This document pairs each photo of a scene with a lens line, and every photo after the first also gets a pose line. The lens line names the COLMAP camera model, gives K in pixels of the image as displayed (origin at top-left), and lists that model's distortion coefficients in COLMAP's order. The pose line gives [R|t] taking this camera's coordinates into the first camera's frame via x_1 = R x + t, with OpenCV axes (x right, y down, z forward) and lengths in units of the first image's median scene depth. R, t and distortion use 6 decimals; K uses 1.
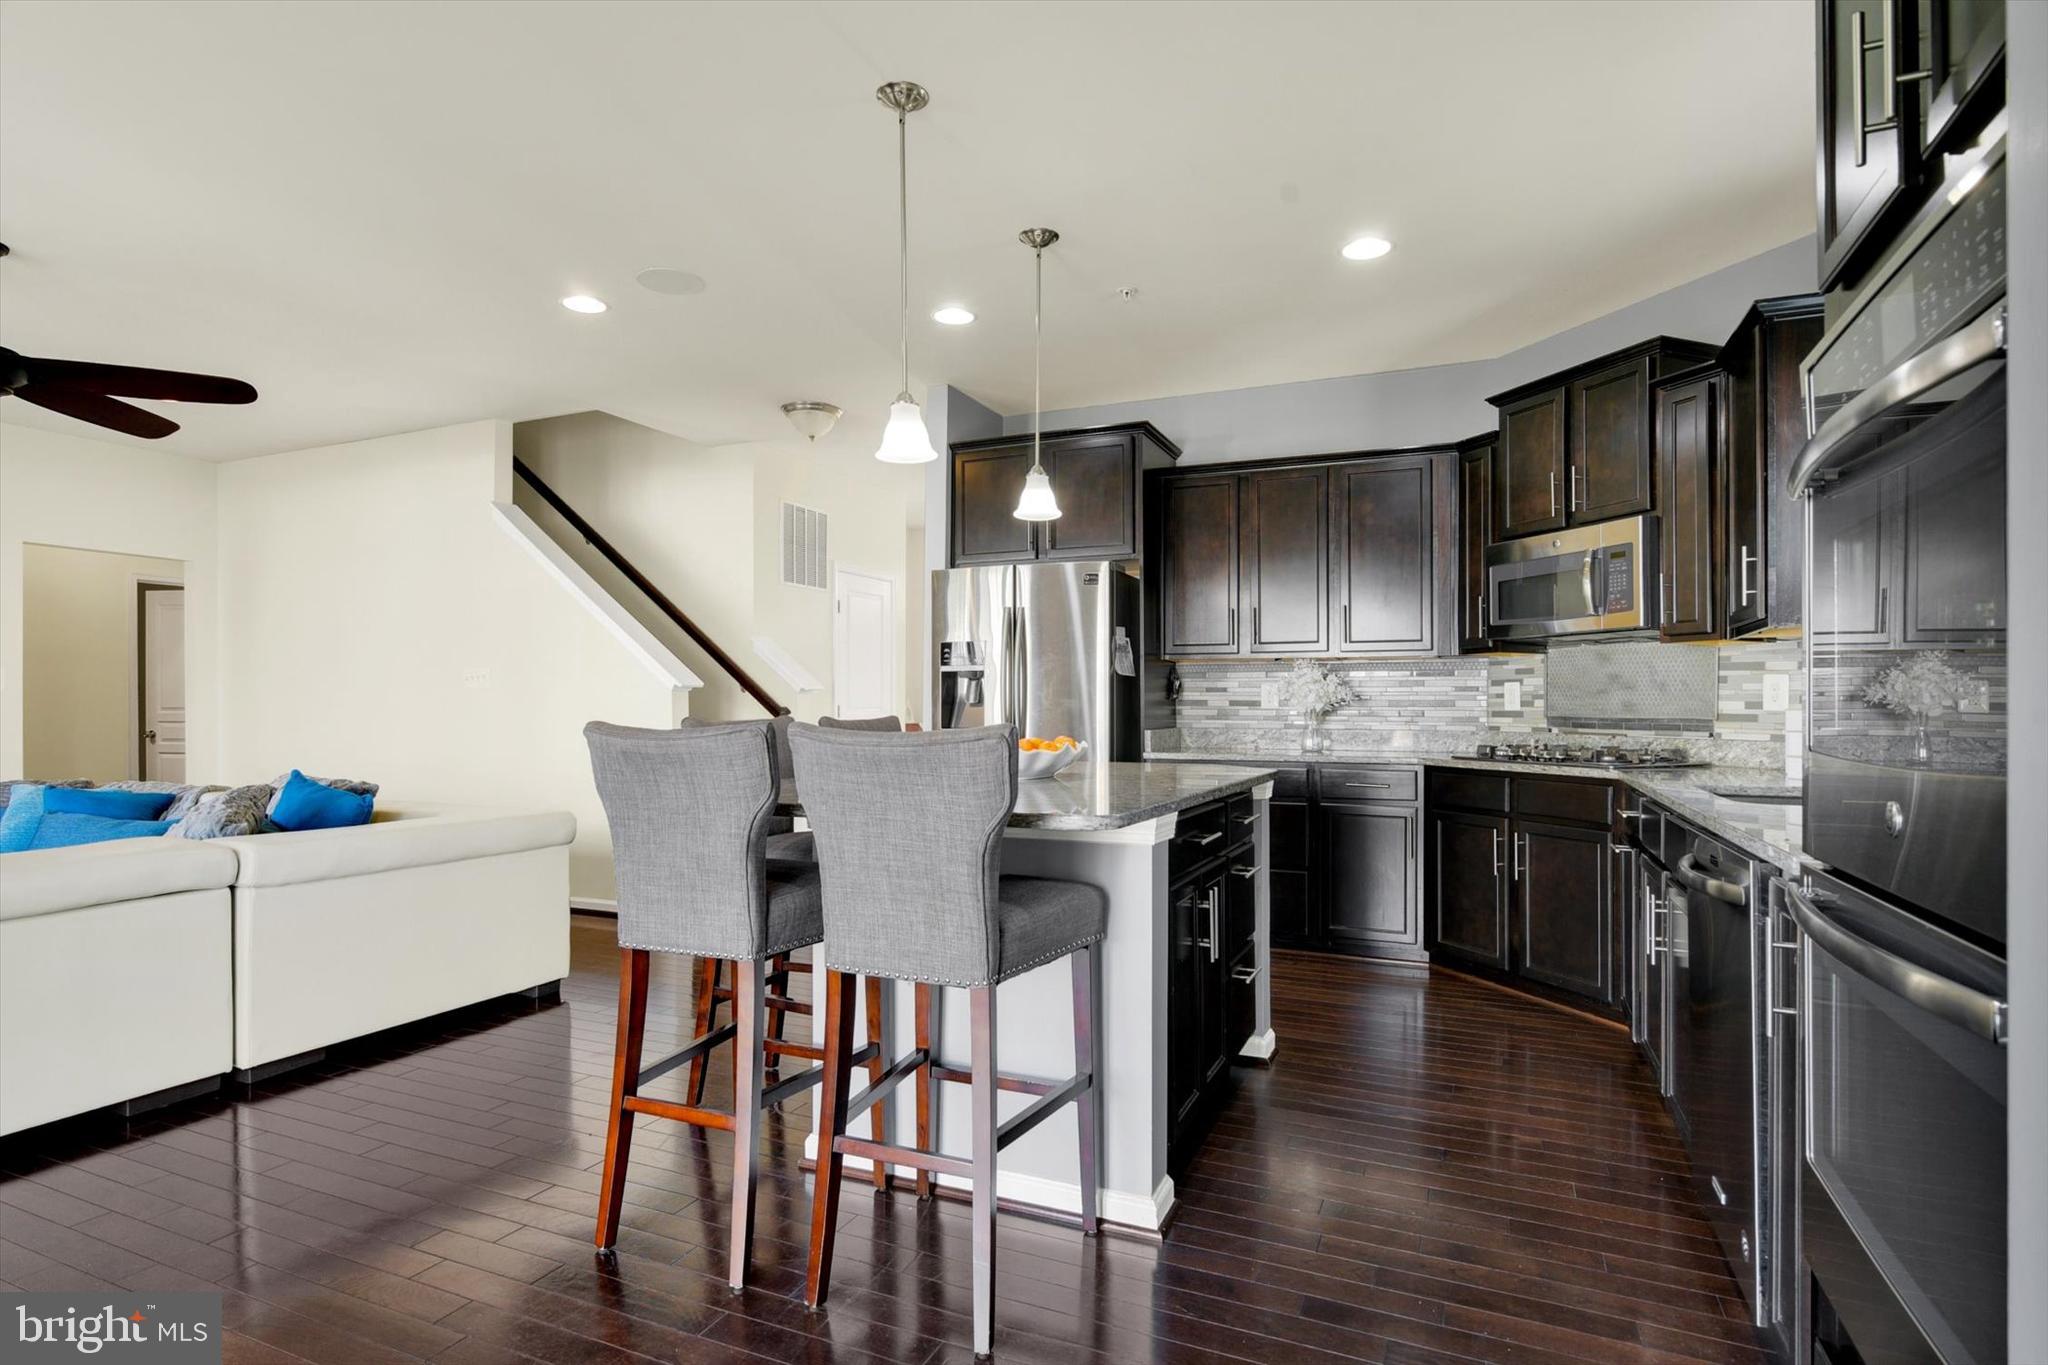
lens RADIAL K [[1041.8, 0, 1006.0], [0, 1041.8, 701.9], [0, 0, 1]] dist [0.002380, -0.000125]
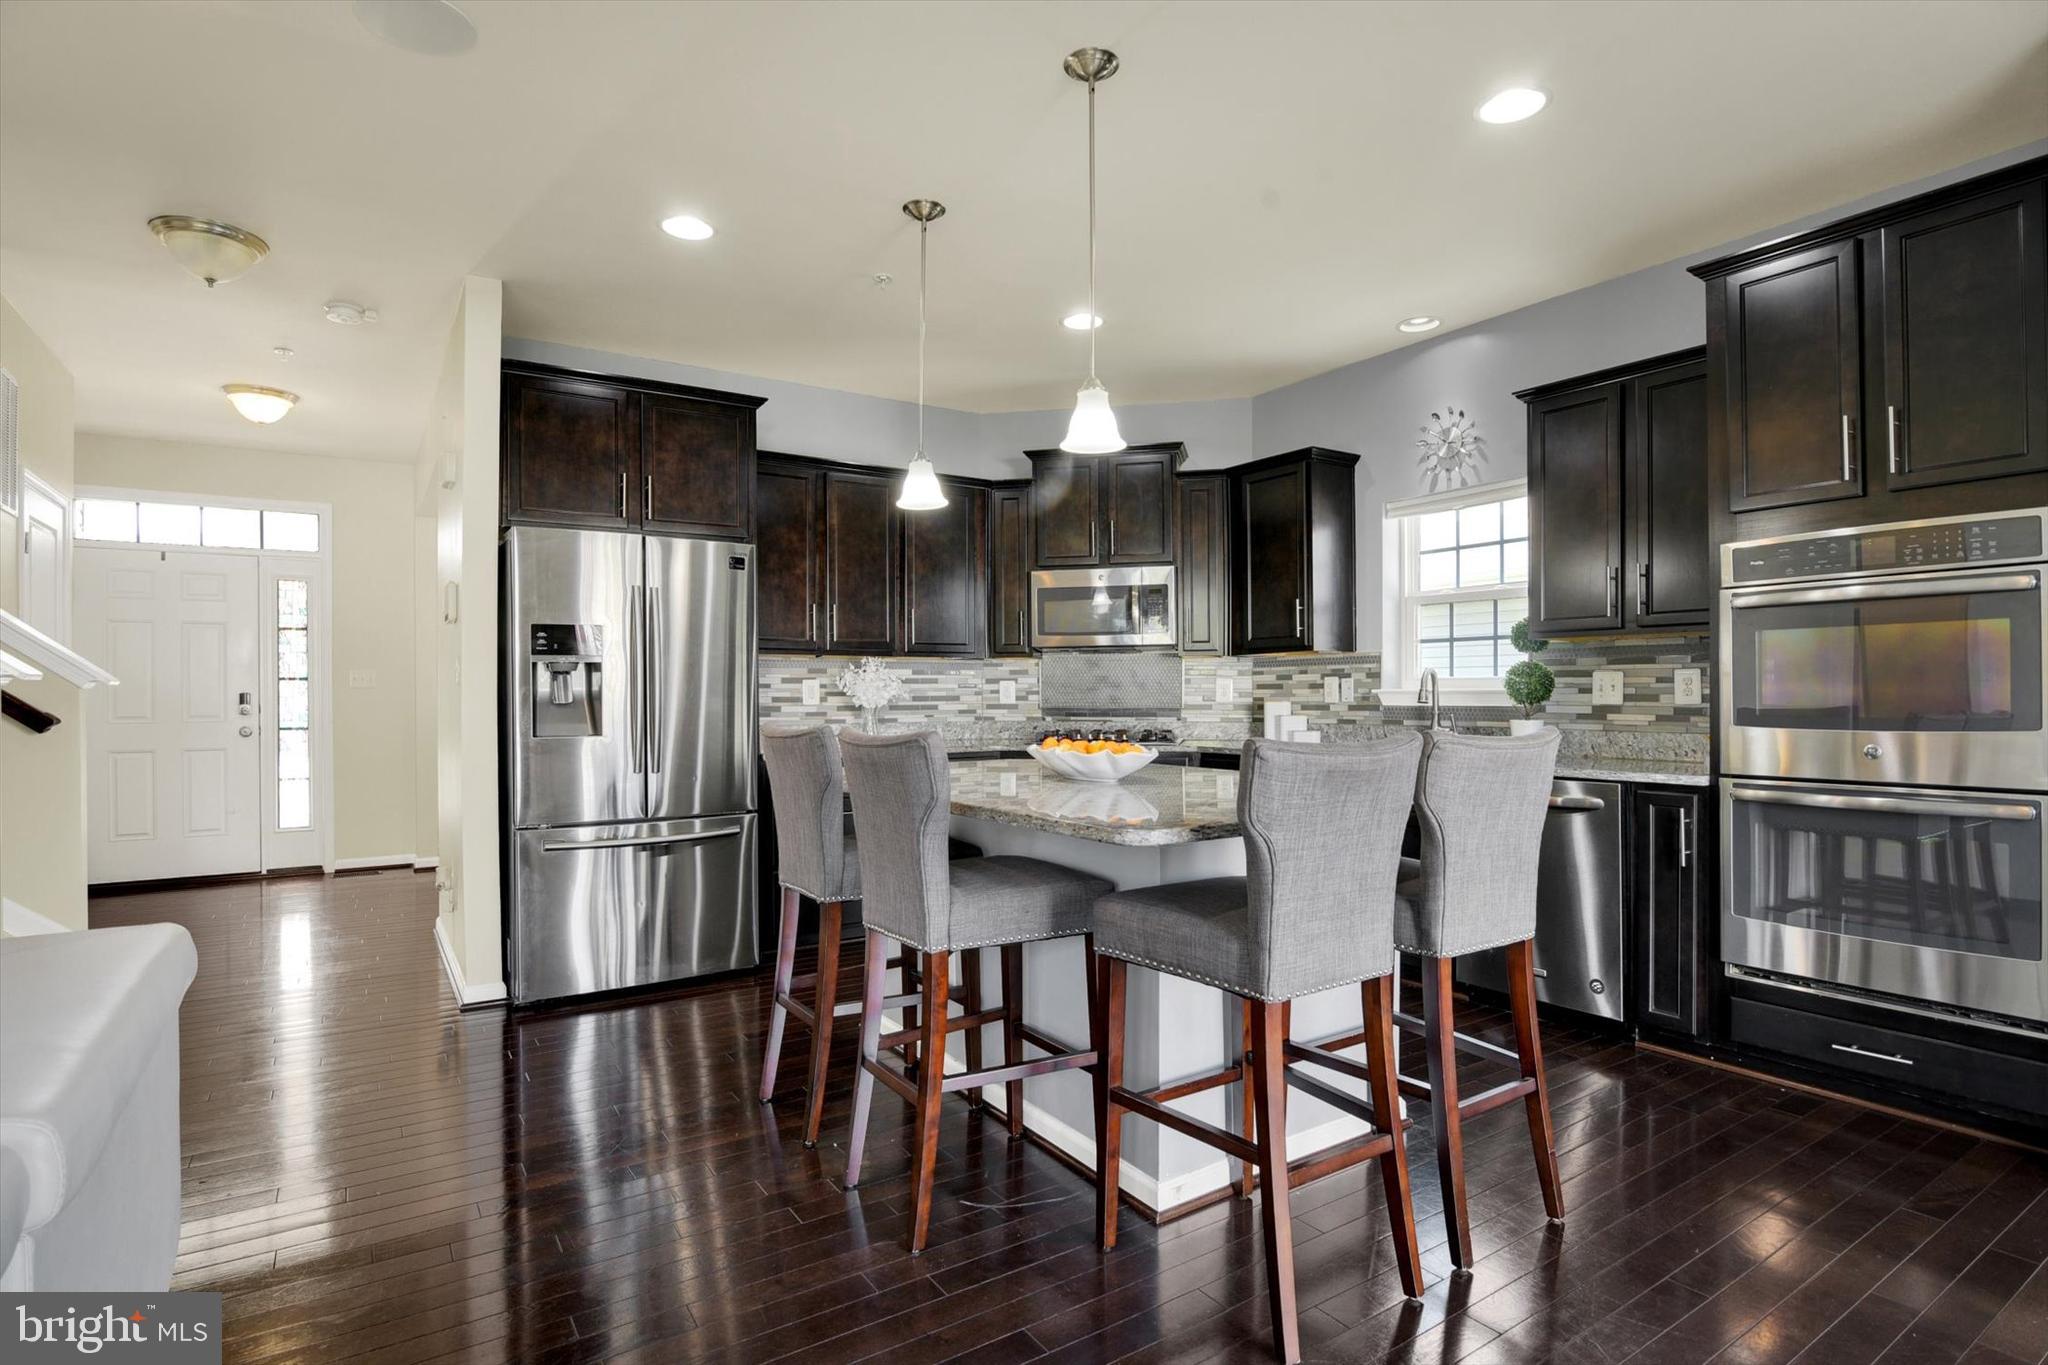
lens RADIAL K [[1041.8, 0, 1005.6], [0, 1041.8, 677.2], [0, 0, 1]] dist [0.002380, -0.000125]
pose [[0.548100, 0.006365, 0.836389, -0.582443], [0.004052, 0.999939, -0.010266, -0.011147], [-0.836403, 0.009016, 0.548041, 0.346127]]
